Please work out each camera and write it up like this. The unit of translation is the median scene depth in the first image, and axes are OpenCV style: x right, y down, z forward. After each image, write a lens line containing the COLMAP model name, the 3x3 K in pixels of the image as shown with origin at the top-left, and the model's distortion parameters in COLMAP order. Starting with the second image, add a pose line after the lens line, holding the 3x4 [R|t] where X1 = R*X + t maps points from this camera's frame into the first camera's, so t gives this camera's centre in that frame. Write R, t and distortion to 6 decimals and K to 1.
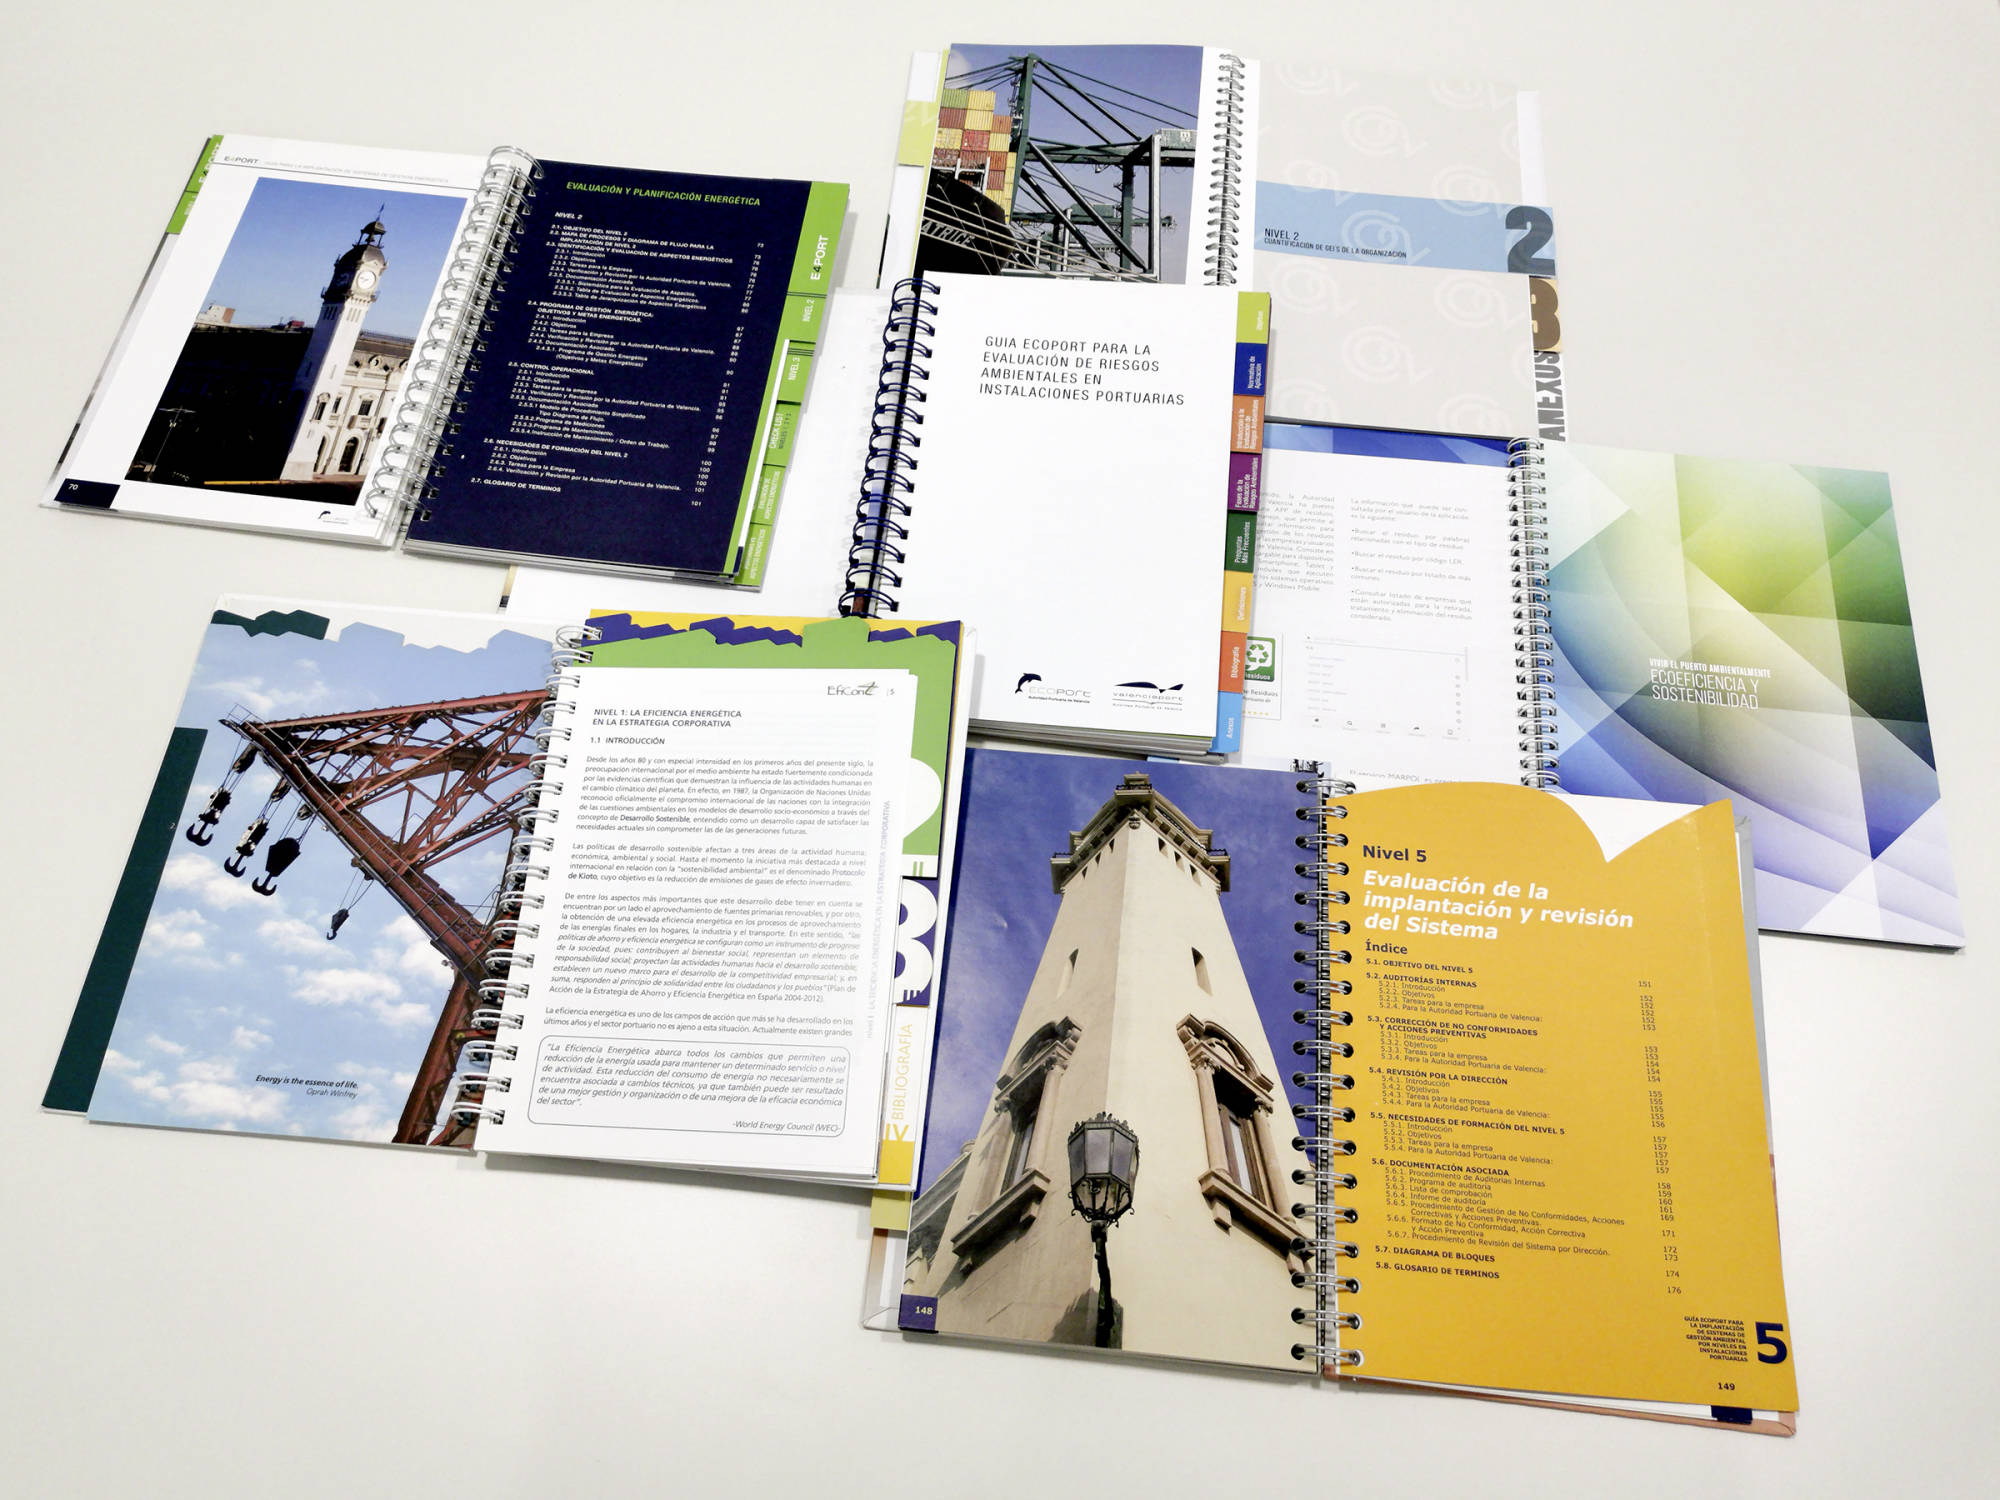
lens RADIAL K [[1513.8, 0, 1000.0], [0, 1513.8, 750.0], [0, 0, 1]] dist [0.040507, -0.044214]
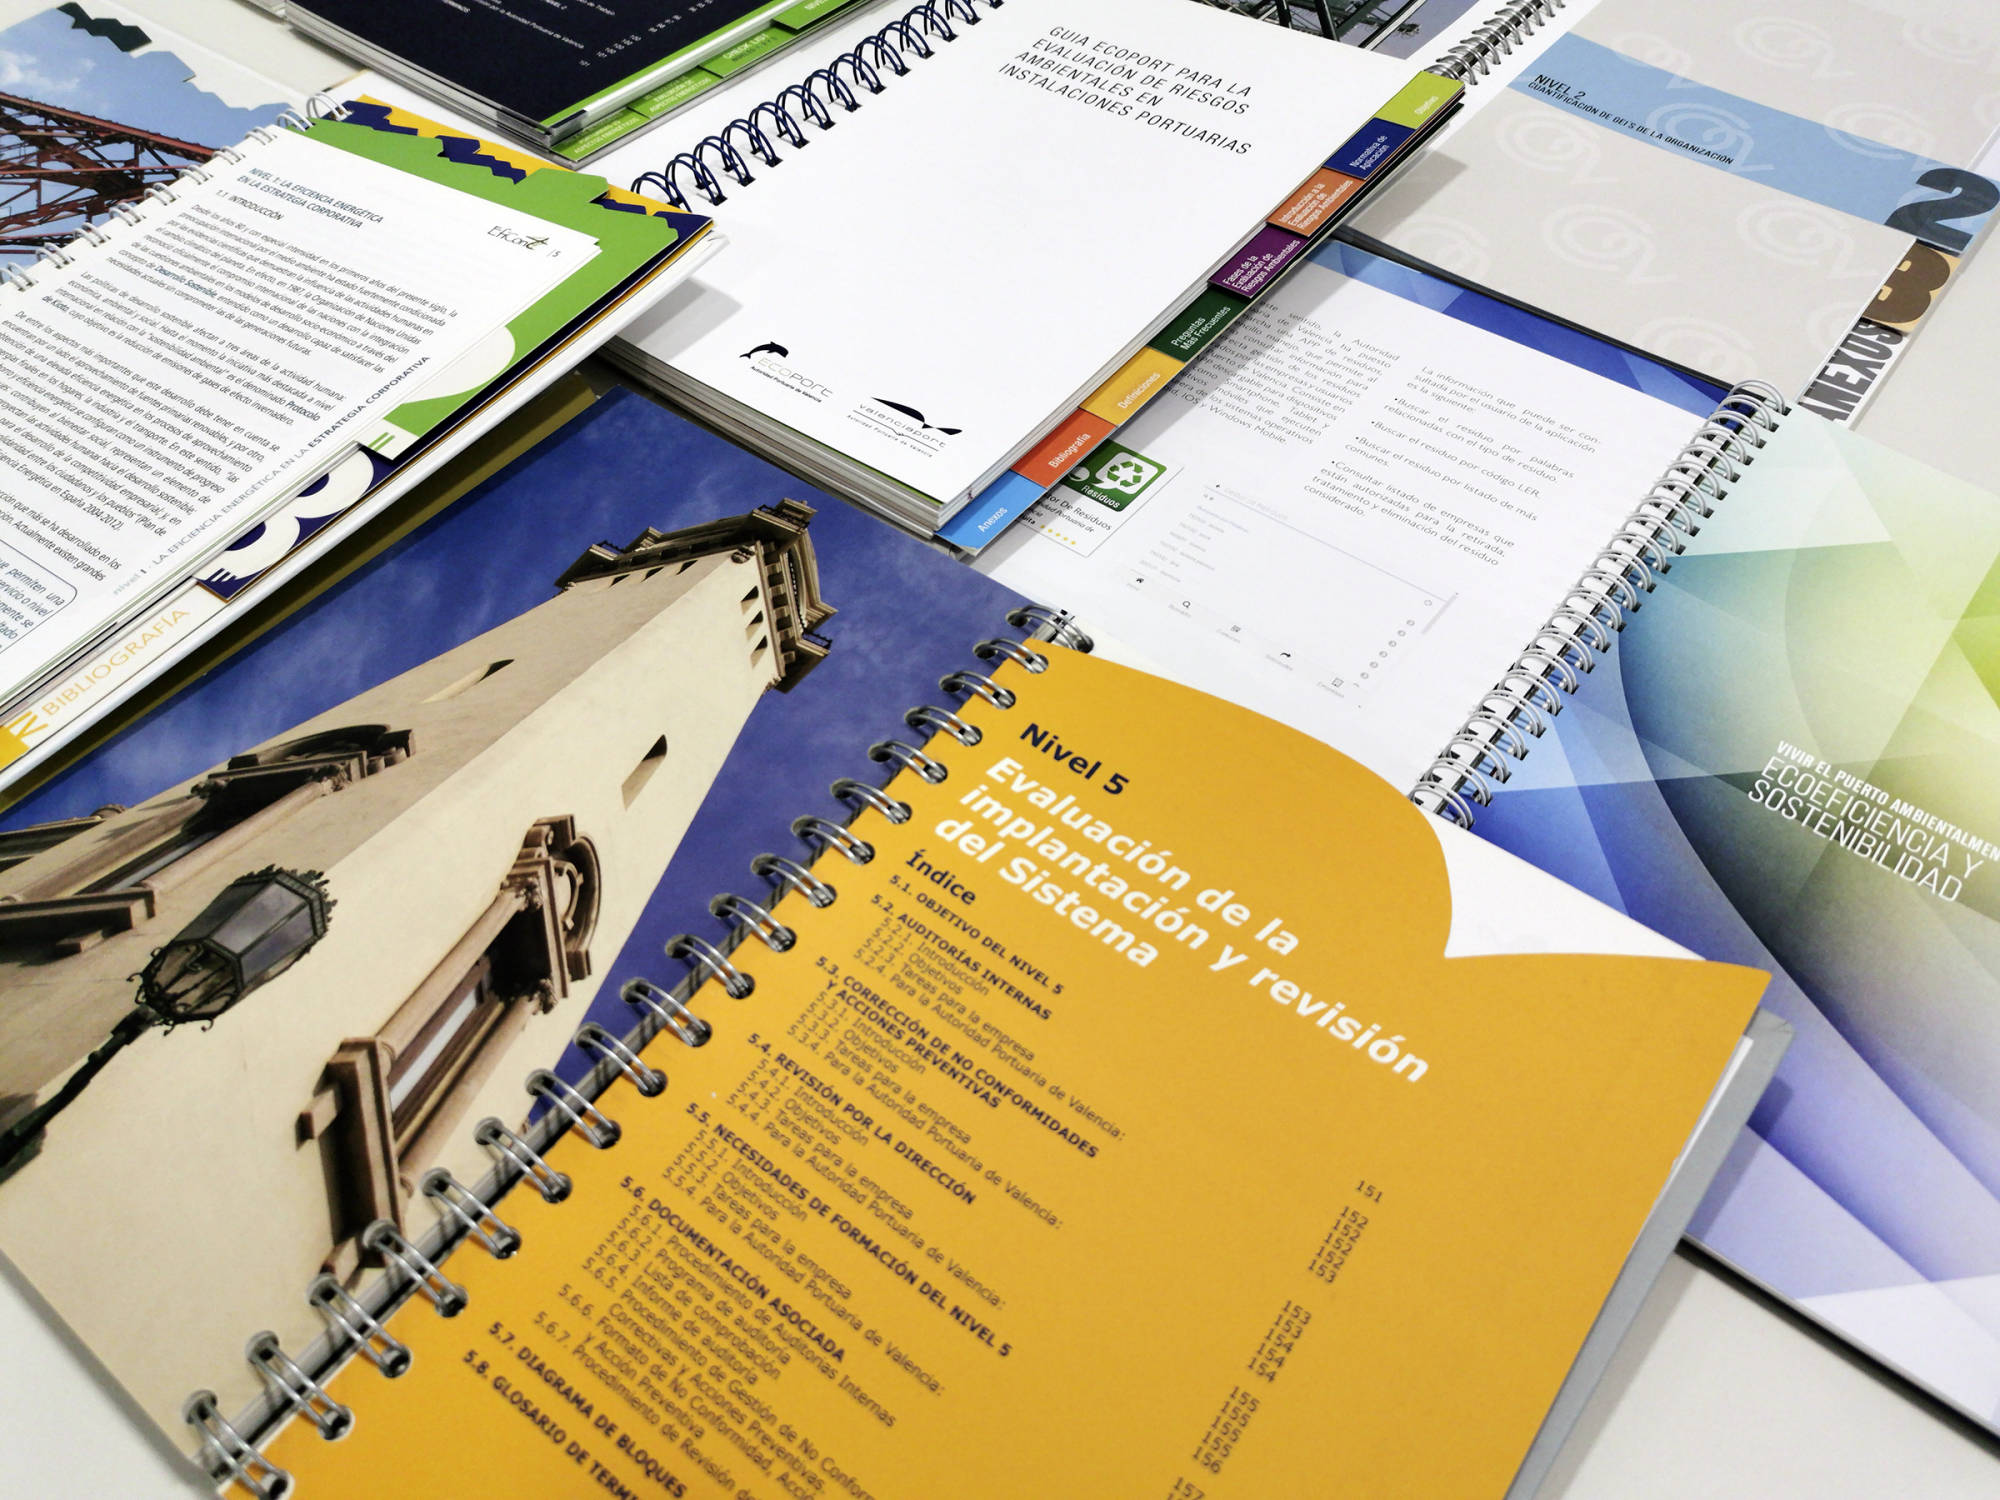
lens RADIAL K [[1513.8, 0, 1000.0], [0, 1513.8, 750.0], [0, 0, 1]] dist [0.040507, -0.044214]
pose [[0.847410, 0.414623, -0.331638, 0.403429], [-0.472235, 0.874088, -0.113857, 0.134940], [0.242674, 0.253095, 0.936511, 0.489644]]
